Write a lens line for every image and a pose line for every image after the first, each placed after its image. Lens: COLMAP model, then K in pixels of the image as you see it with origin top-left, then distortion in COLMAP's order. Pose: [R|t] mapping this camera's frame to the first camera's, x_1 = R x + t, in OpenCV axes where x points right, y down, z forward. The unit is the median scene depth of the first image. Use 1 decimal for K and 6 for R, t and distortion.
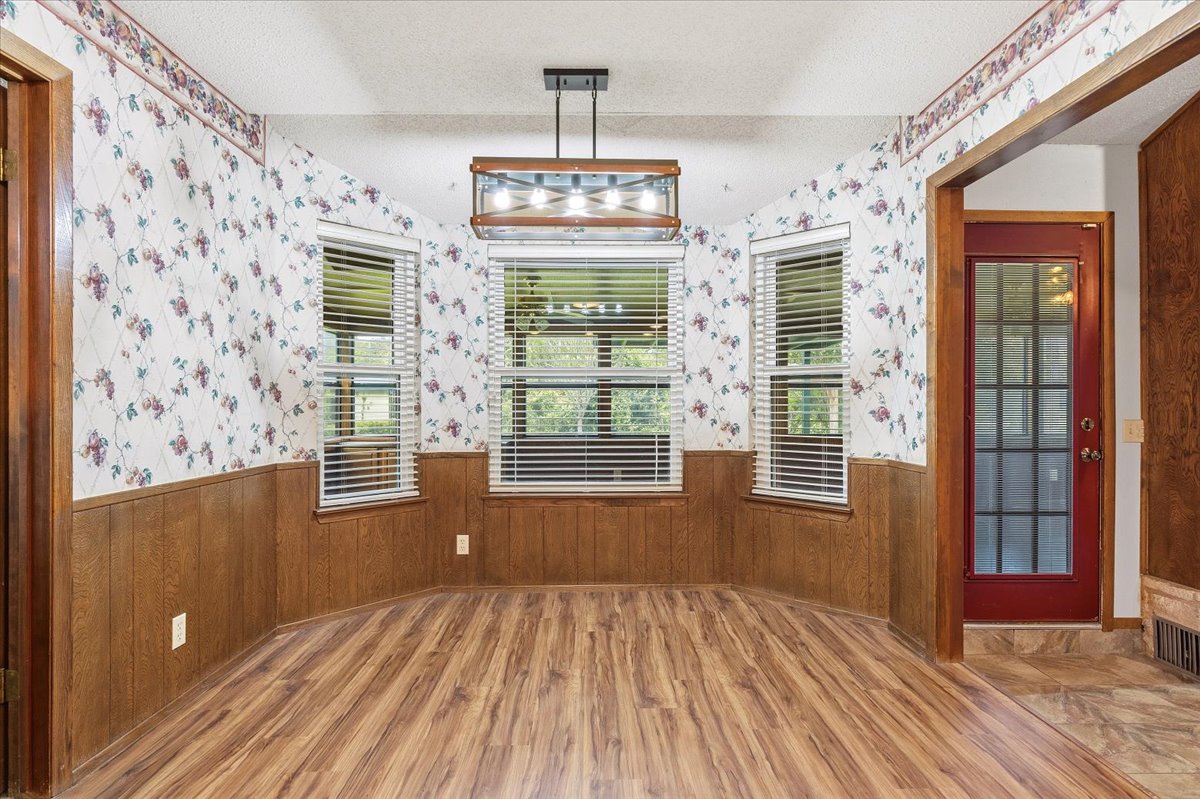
lens RADIAL K [[603.5, 0, 600.1], [0, 603.5, 403.3], [0, 0, 1]] dist [0.020757, 0.000272]
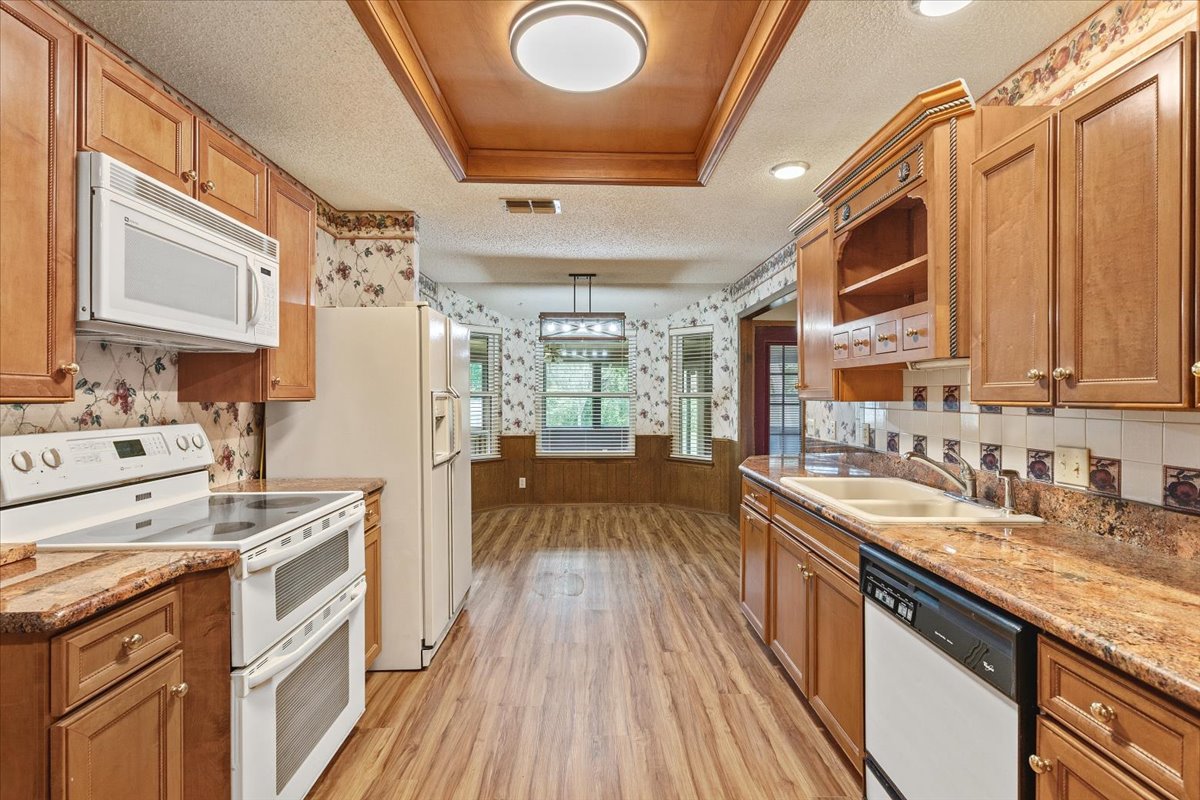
lens RADIAL K [[545.0, 0, 598.2], [0, 545.0, 395.7], [0, 0, 1]] dist [0.008150, -0.001310]
pose [[0.999993, 0.002296, 0.003046, 0.011969], [-0.002288, 0.999993, -0.002858, -0.044086], [-0.003053, 0.002851, 0.999991, -0.778972]]
